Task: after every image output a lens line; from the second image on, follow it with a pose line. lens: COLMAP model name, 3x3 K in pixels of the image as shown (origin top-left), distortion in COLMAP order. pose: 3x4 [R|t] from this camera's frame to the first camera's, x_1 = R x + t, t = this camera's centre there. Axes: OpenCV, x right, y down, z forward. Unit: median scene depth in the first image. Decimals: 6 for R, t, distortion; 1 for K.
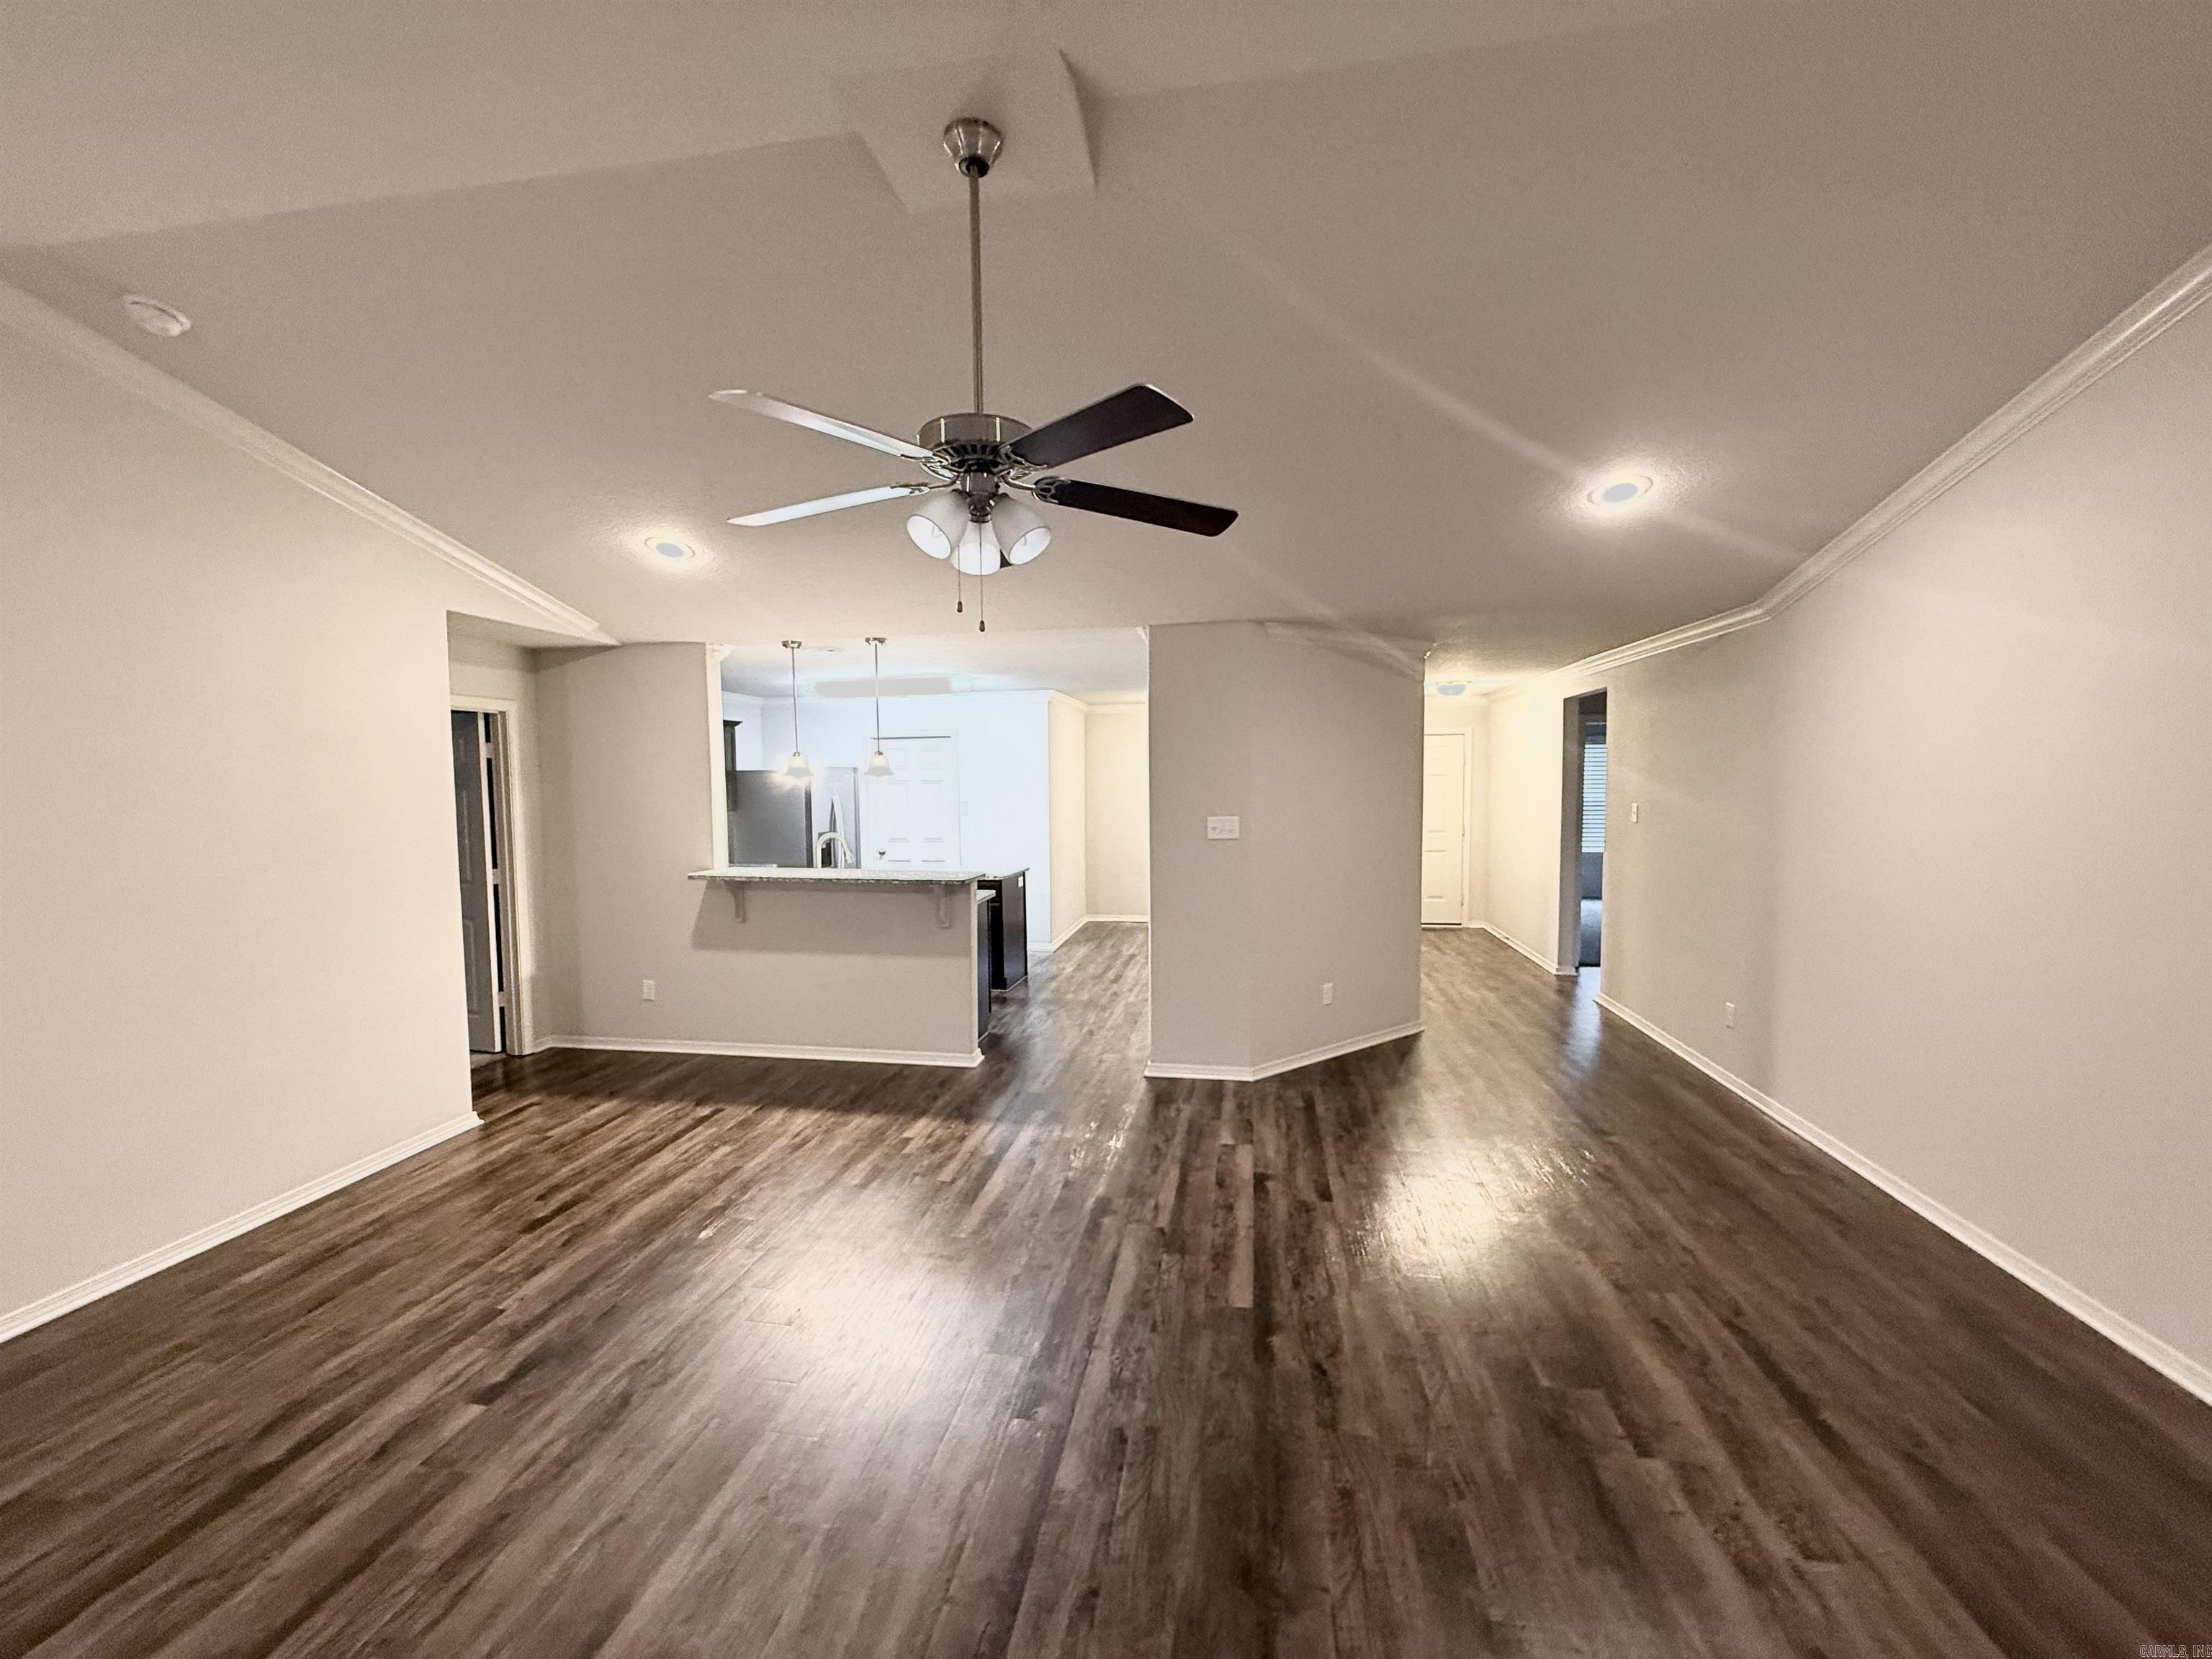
lens RADIAL K [[882.9, 0, 1099.1], [0, 882.9, 828.1], [0, 0, 1]] dist [-0.001422, -0.000186]
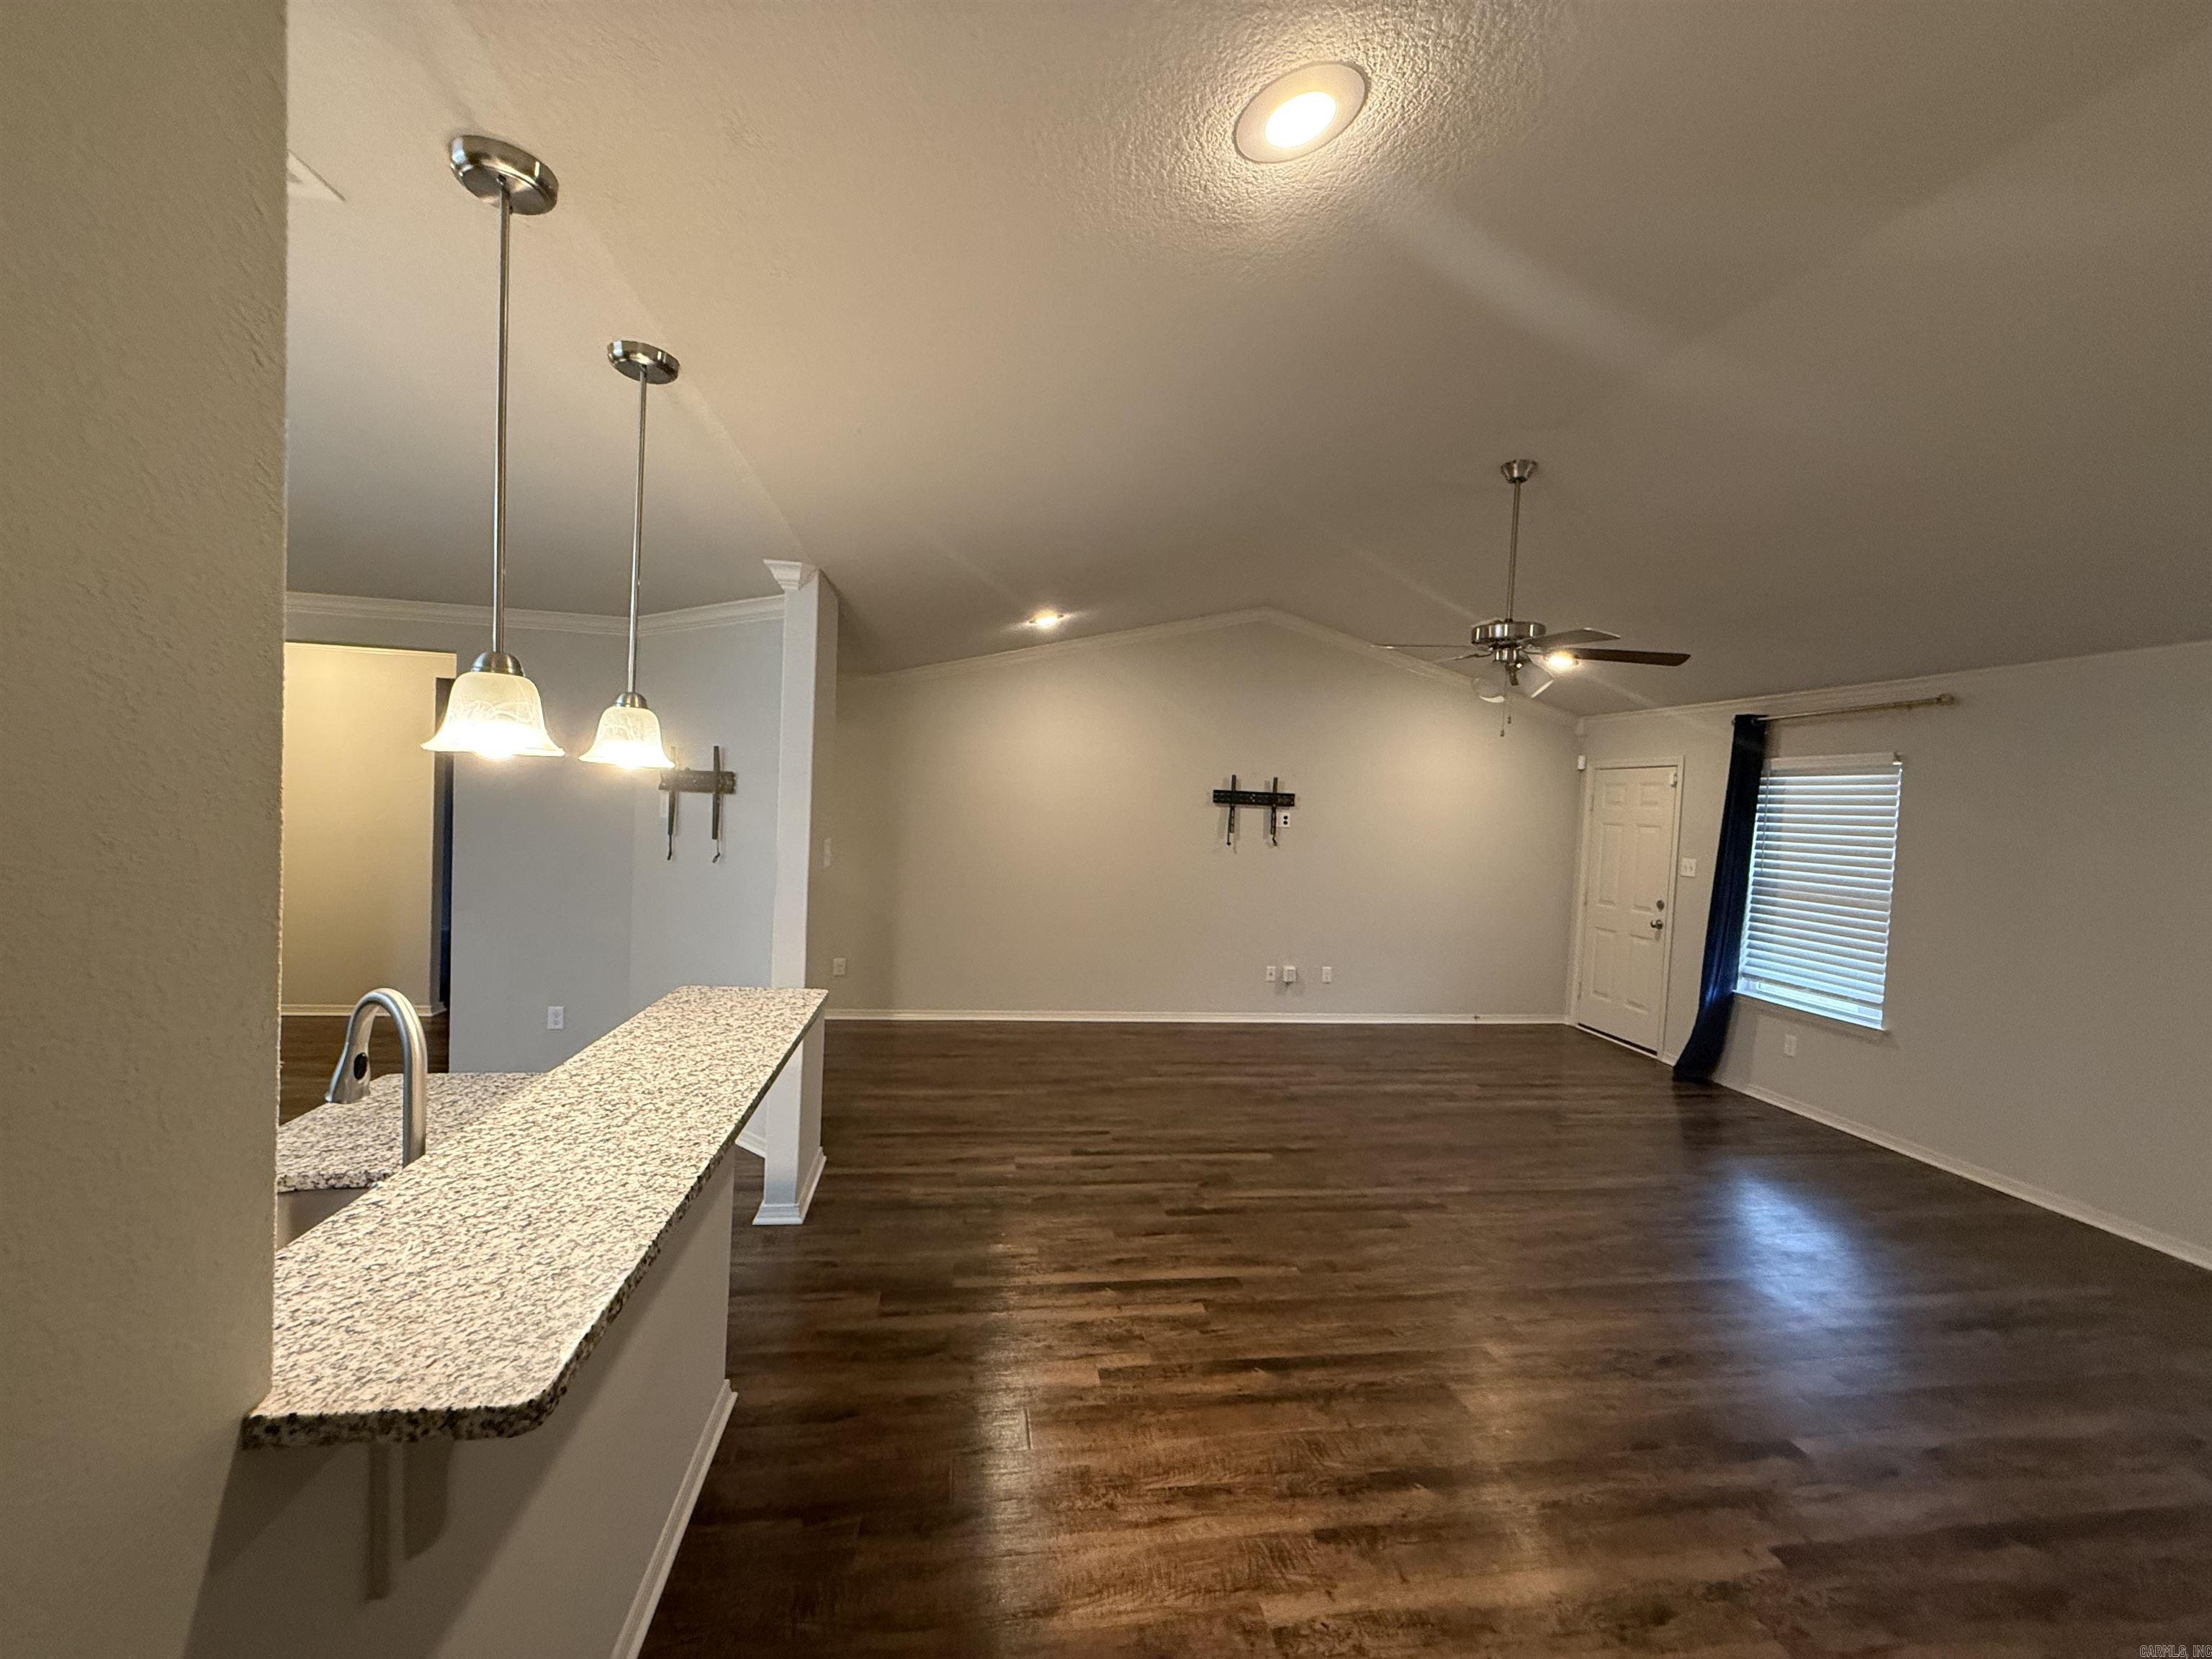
lens RADIAL K [[882.9, 0, 1111.1], [0, 882.9, 836.4], [0, 0, 1]] dist [-0.001422, -0.000186]
pose [[-0.329794, -0.045391, 0.942961, -0.985523], [0.009575, 0.998631, 0.051419, -0.077280], [-0.944004, 0.025987, -0.328908, 1.486428]]
